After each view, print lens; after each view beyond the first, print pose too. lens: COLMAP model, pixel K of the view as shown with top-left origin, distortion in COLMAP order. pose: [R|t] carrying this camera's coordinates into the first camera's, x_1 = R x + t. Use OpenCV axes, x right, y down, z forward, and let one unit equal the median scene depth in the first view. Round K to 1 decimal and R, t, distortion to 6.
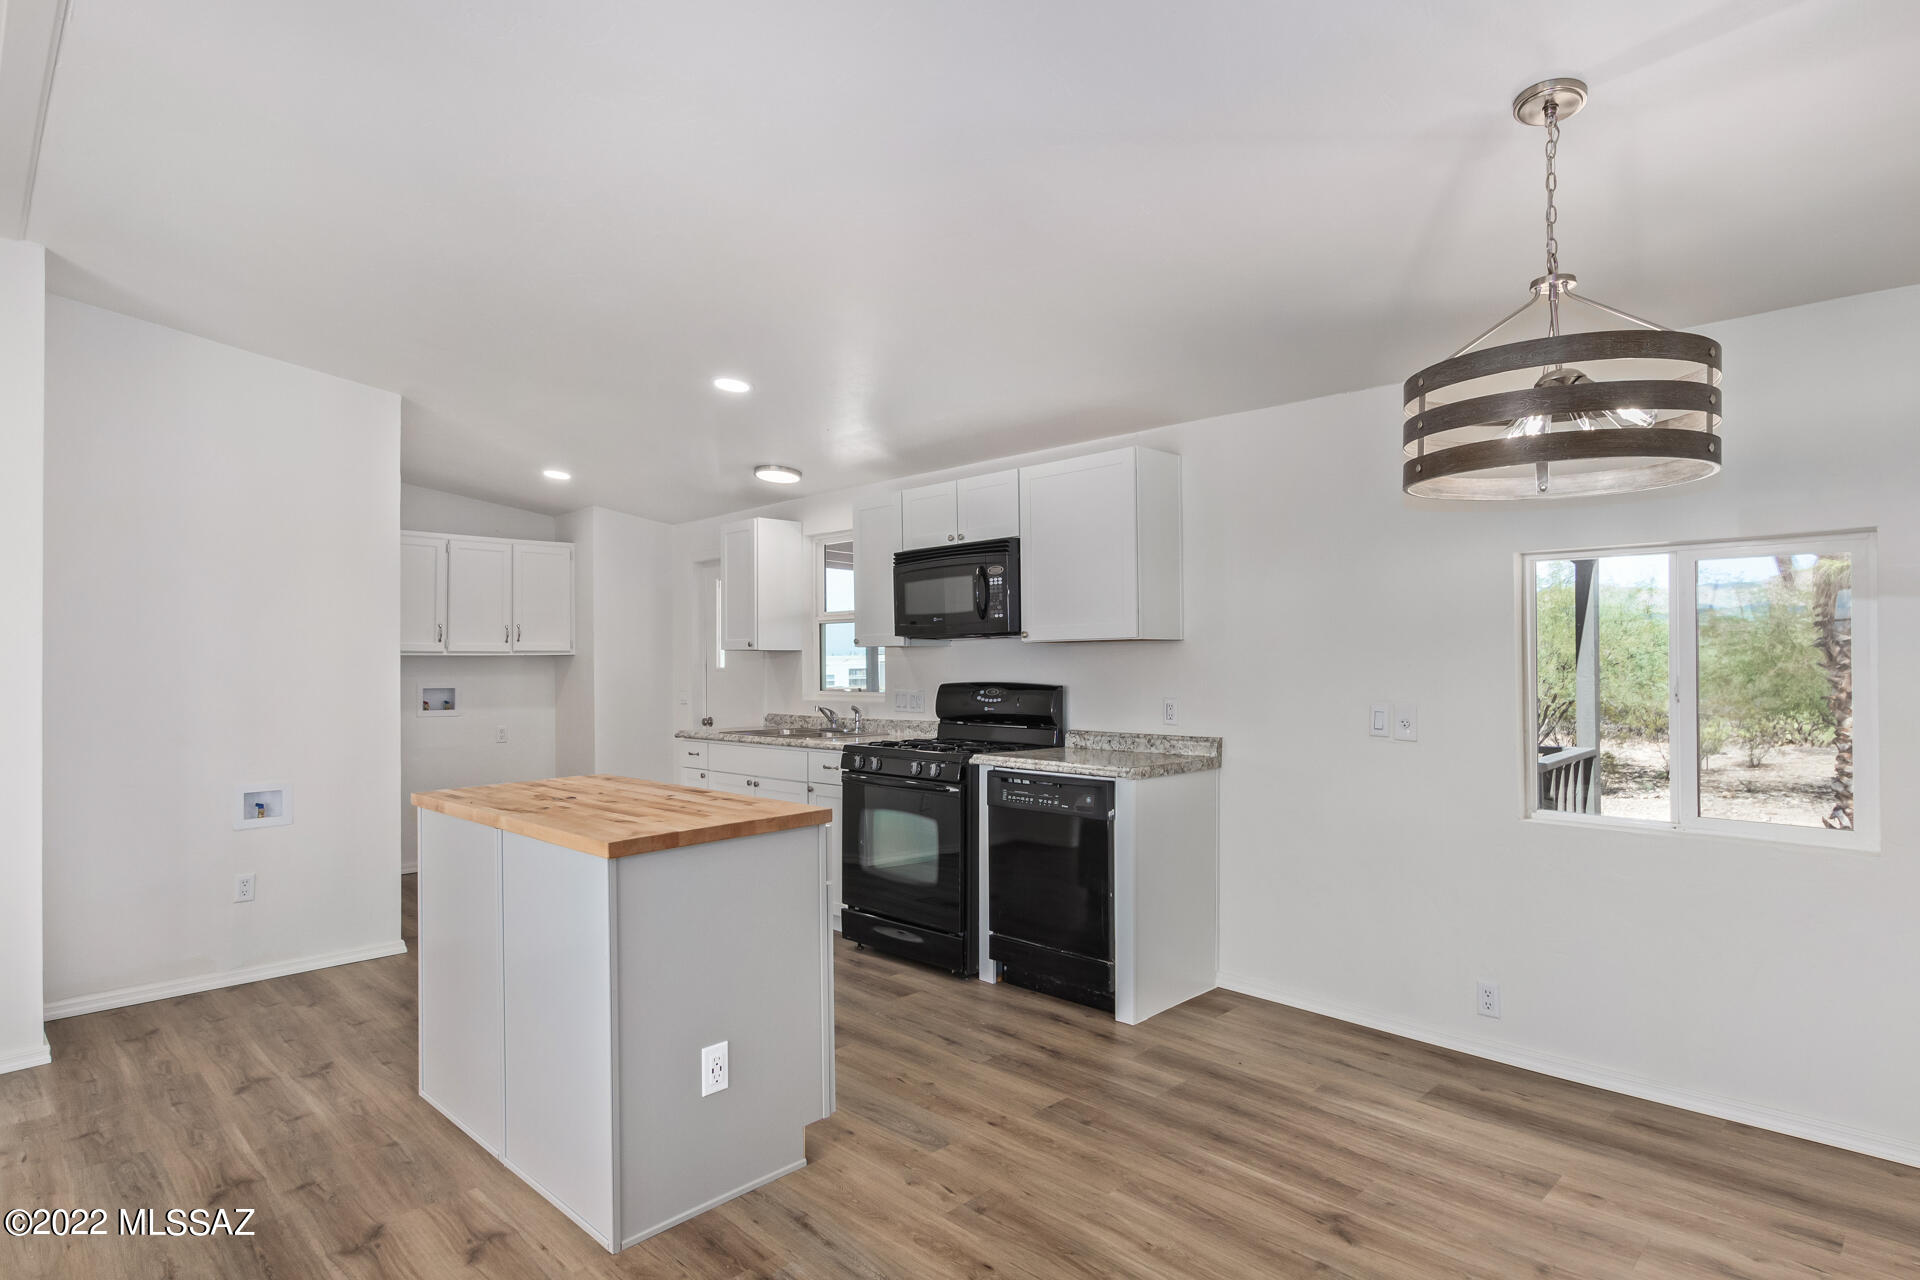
lens RADIAL K [[1037.7, 0, 963.3], [0, 1037.7, 646.4], [0, 0, 1]] dist [0.001504, -0.000543]
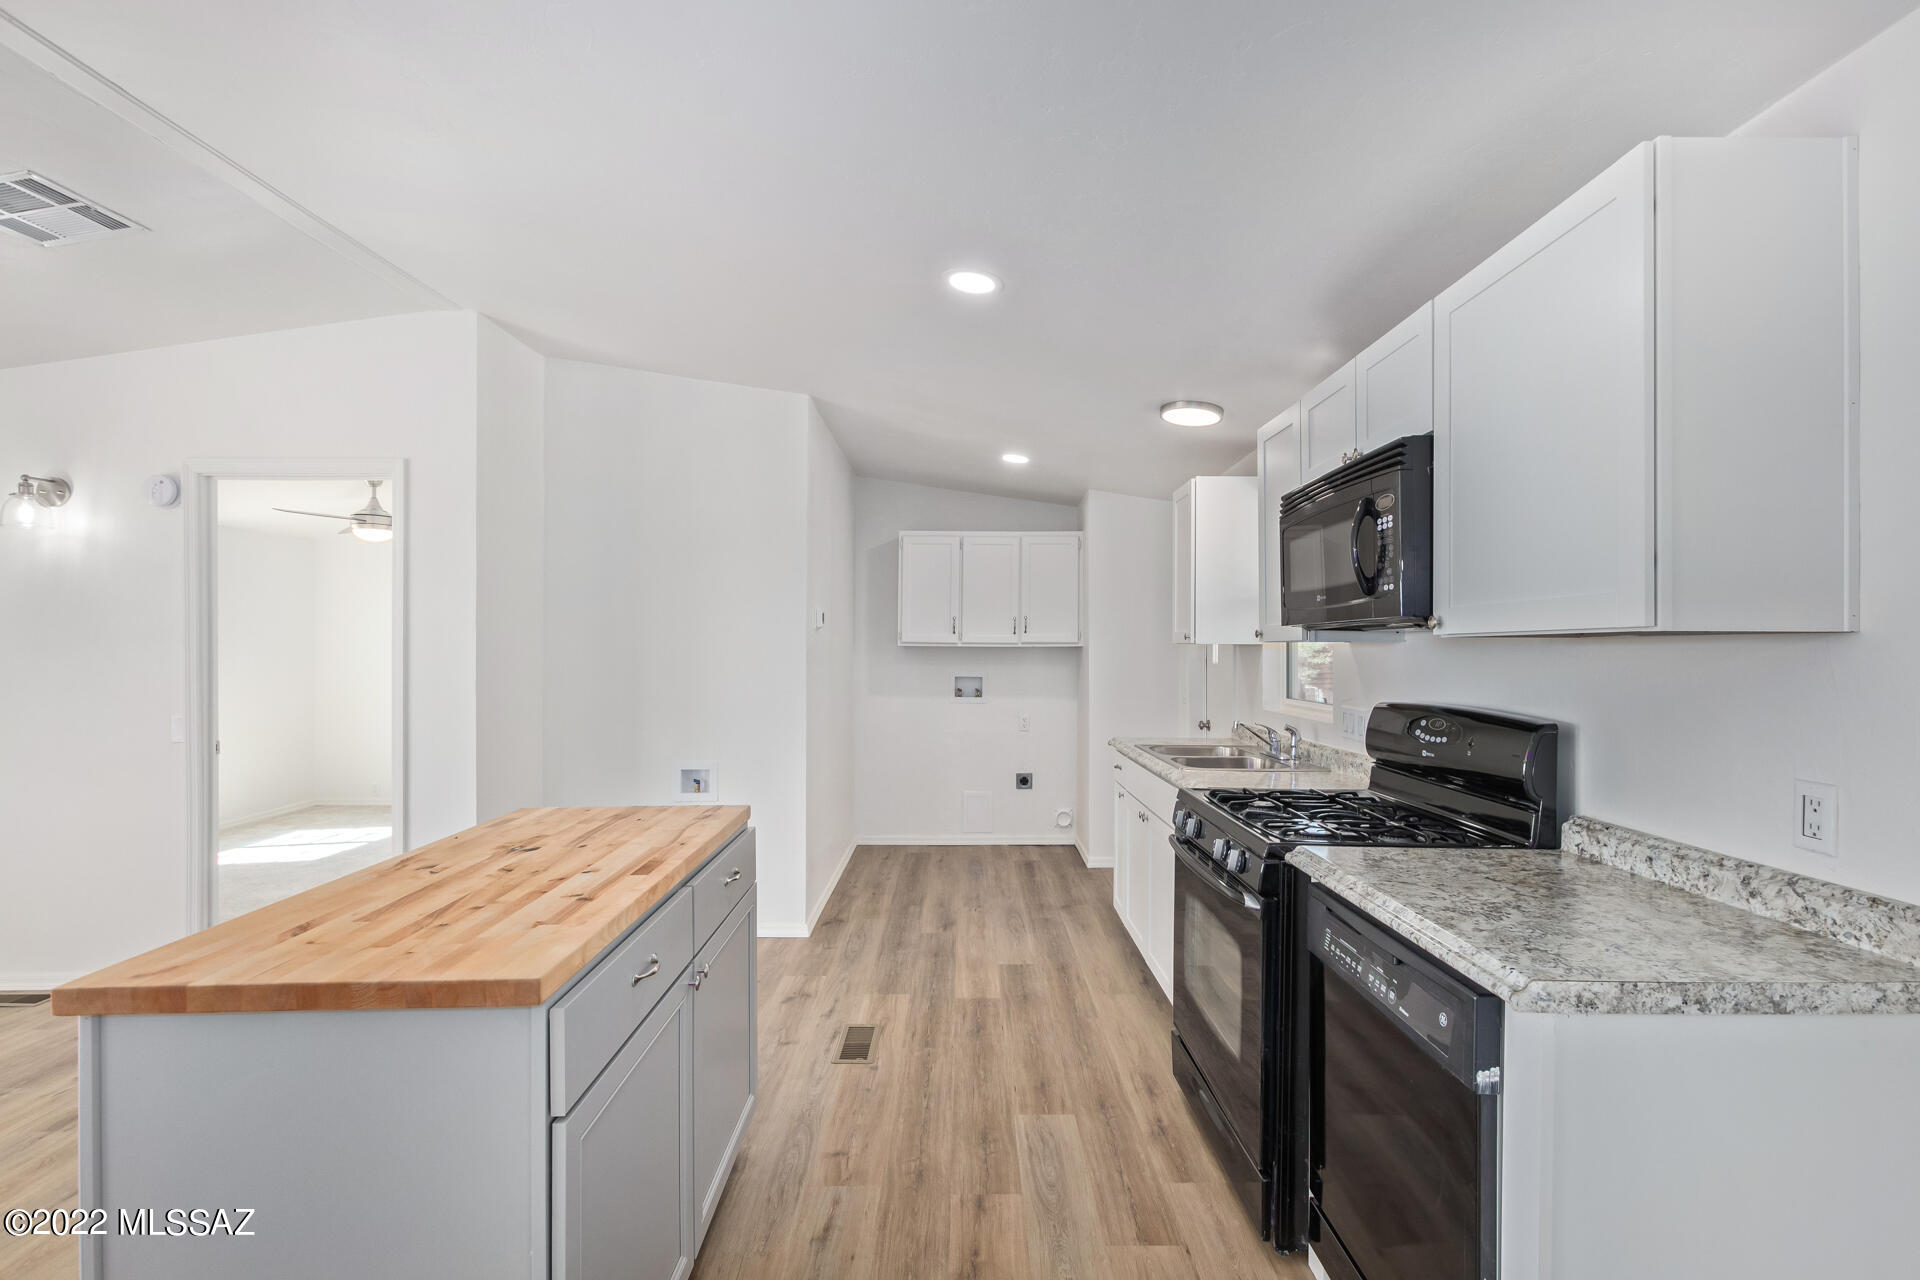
lens RADIAL K [[883.3, 0, 963.8], [0, 883.3, 644.2], [0, 0, 1]] dist [-0.000123, 0.000031]
pose [[0.713108, 0.006623, -0.701023, 0.194717], [0.001887, 0.999934, 0.011367, -0.005611], [0.701052, -0.009428, 0.713048, 0.519631]]
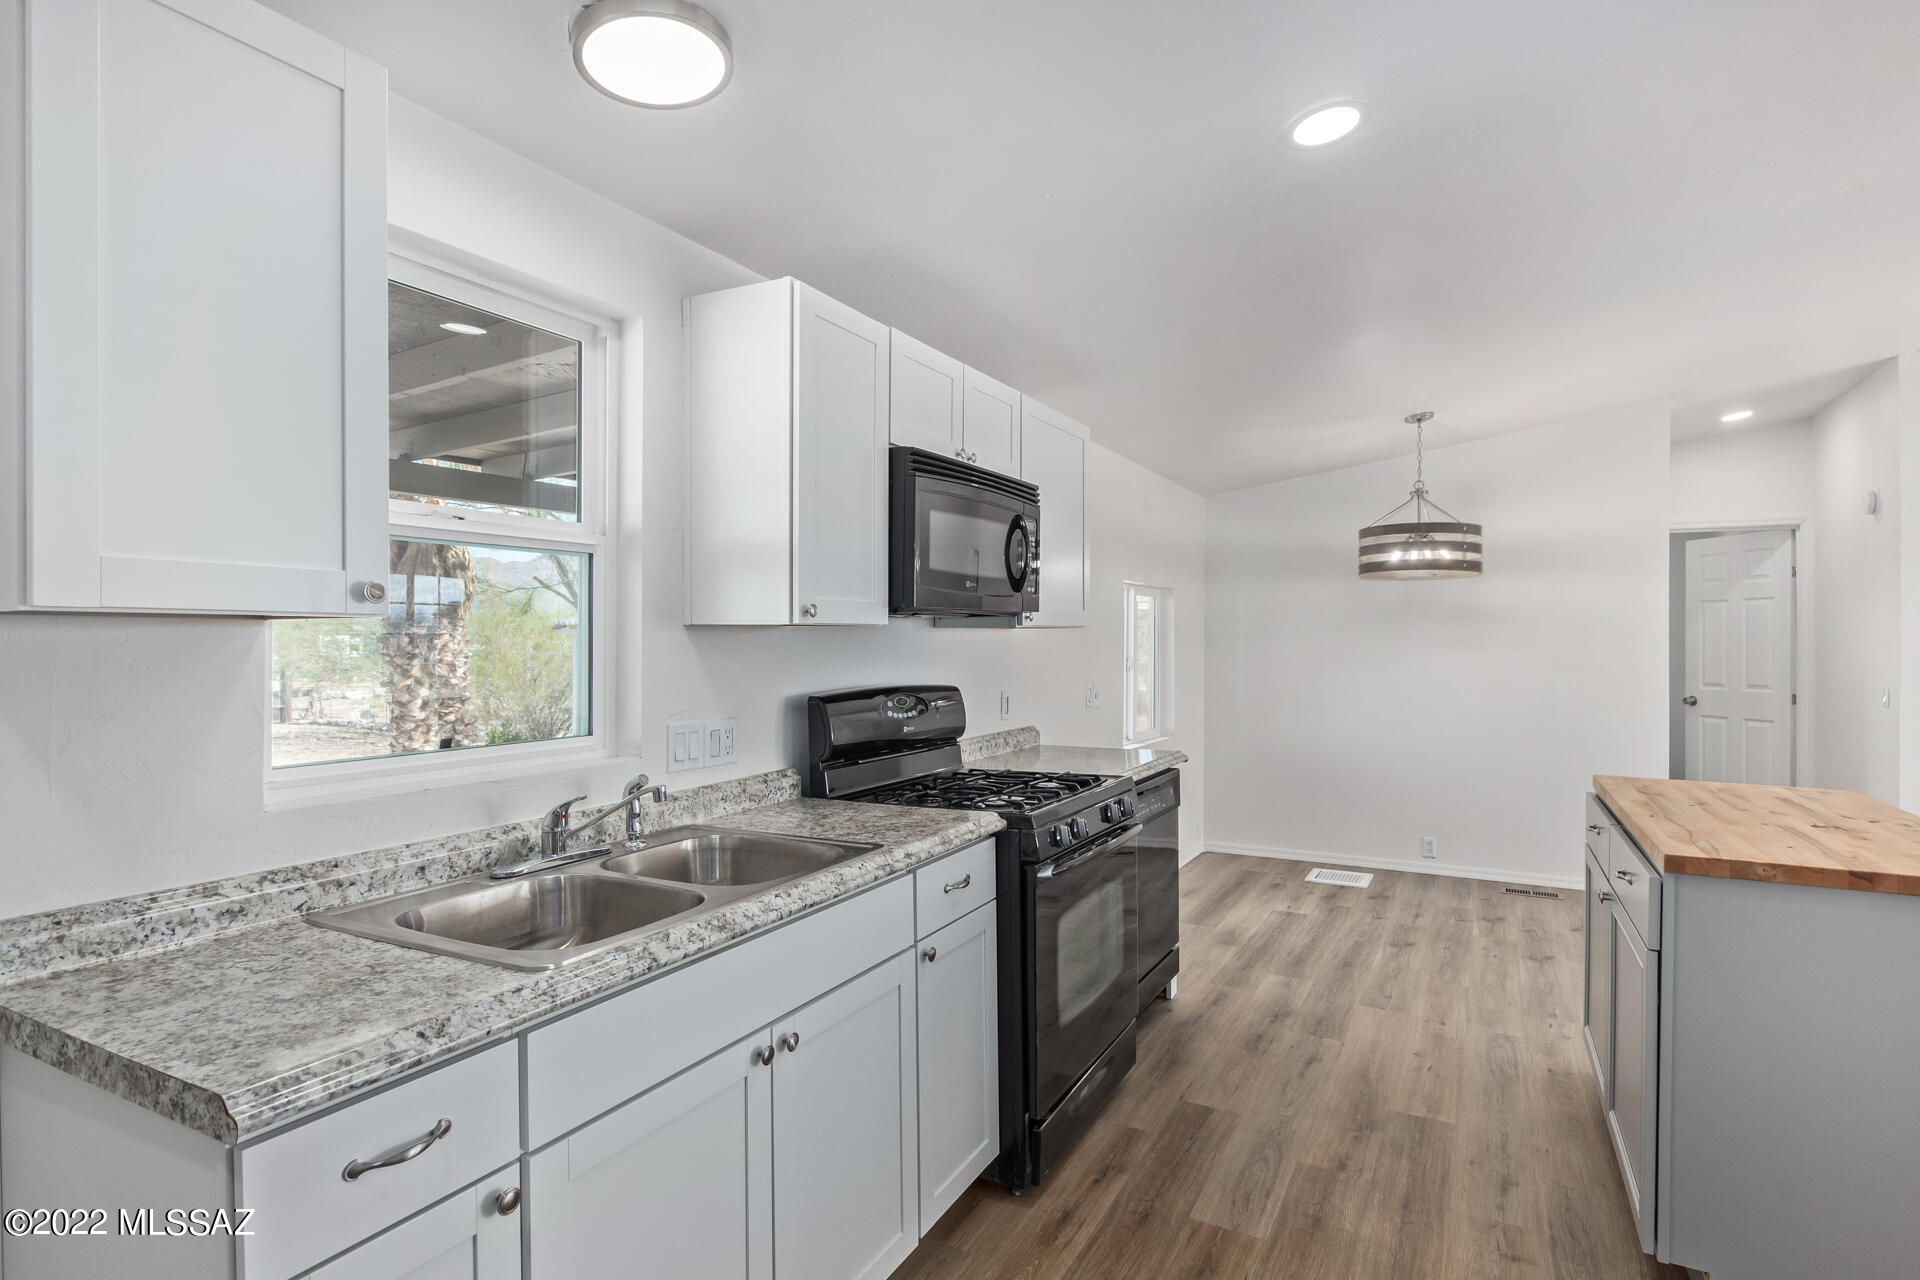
lens RADIAL K [[1007.7, 0, 956.1], [0, 1007.7, 642.6], [0, 0, 1]] dist [0.000005, -0.000055]
pose [[-0.292917, 0.001612, 0.956136, -0.613915], [-0.000181, 0.999998, -0.001741, 0.009743], [-0.956138, -0.000683, -0.292917, 1.240561]]
